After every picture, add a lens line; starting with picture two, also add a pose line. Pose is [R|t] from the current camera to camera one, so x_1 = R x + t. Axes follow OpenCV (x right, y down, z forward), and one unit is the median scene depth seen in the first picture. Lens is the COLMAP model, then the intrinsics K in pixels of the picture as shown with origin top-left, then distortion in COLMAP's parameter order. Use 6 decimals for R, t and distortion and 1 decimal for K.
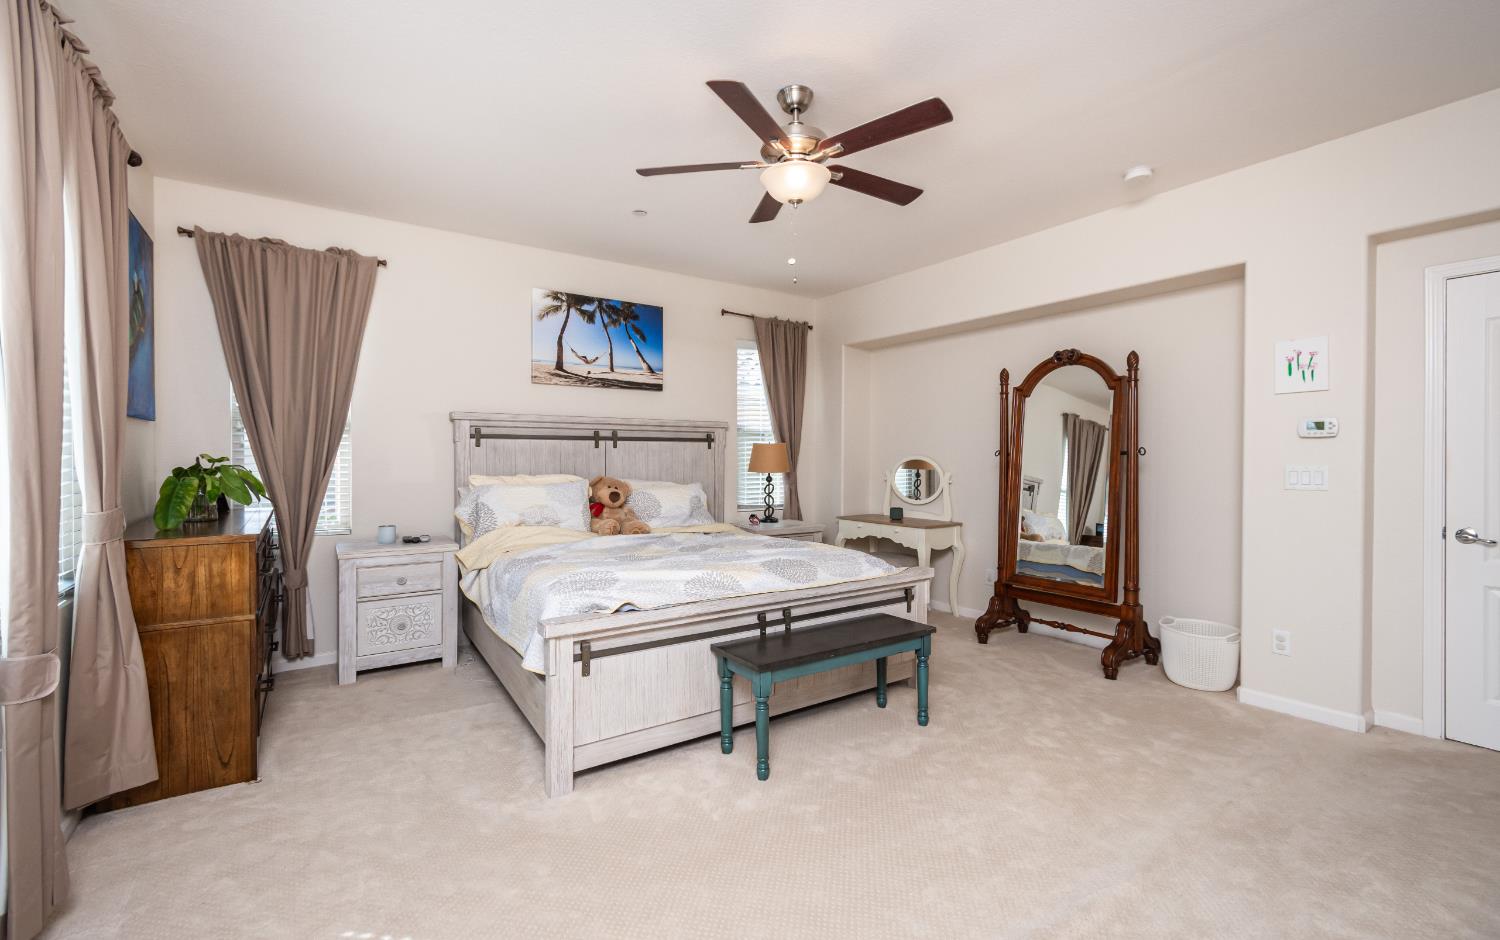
lens RADIAL K [[649.9, 0, 750.0], [0, 649.9, 470.0], [0, 0, 1]] dist [0.002379, -0.000020]
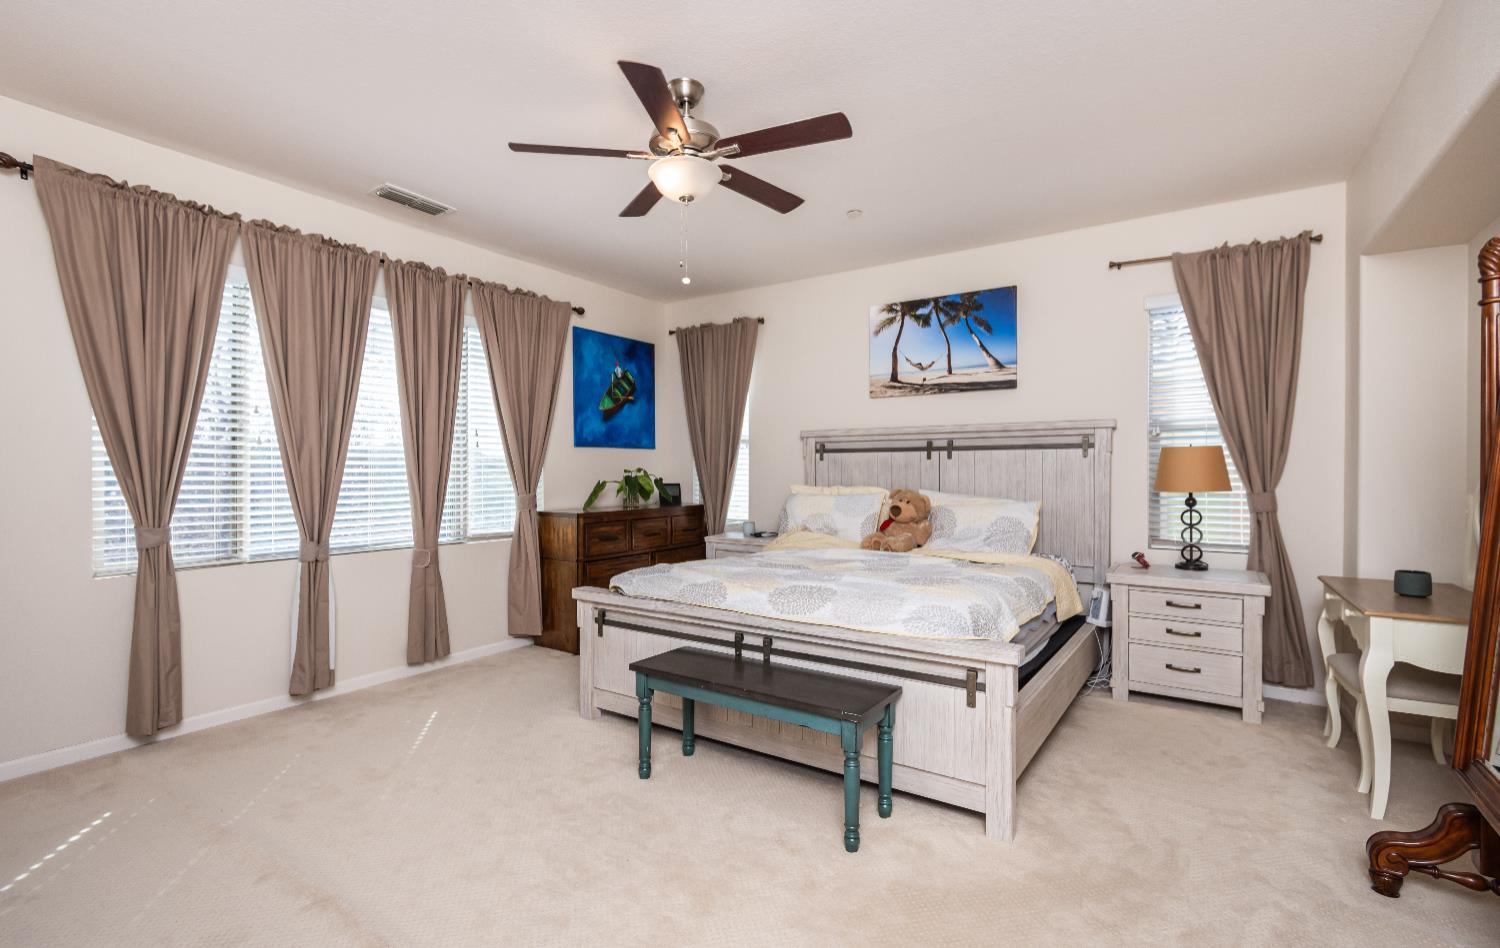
lens RADIAL K [[673.2, 0, 751.0], [0, 673.2, 486.8], [0, 0, 1]] dist [-0.000101, -0.000093]
pose [[0.367578, 0.018126, -0.929816, 0.577876], [-0.018660, 0.999753, 0.012112, -0.001263], [0.929806, 0.012898, 0.367825, 0.411755]]
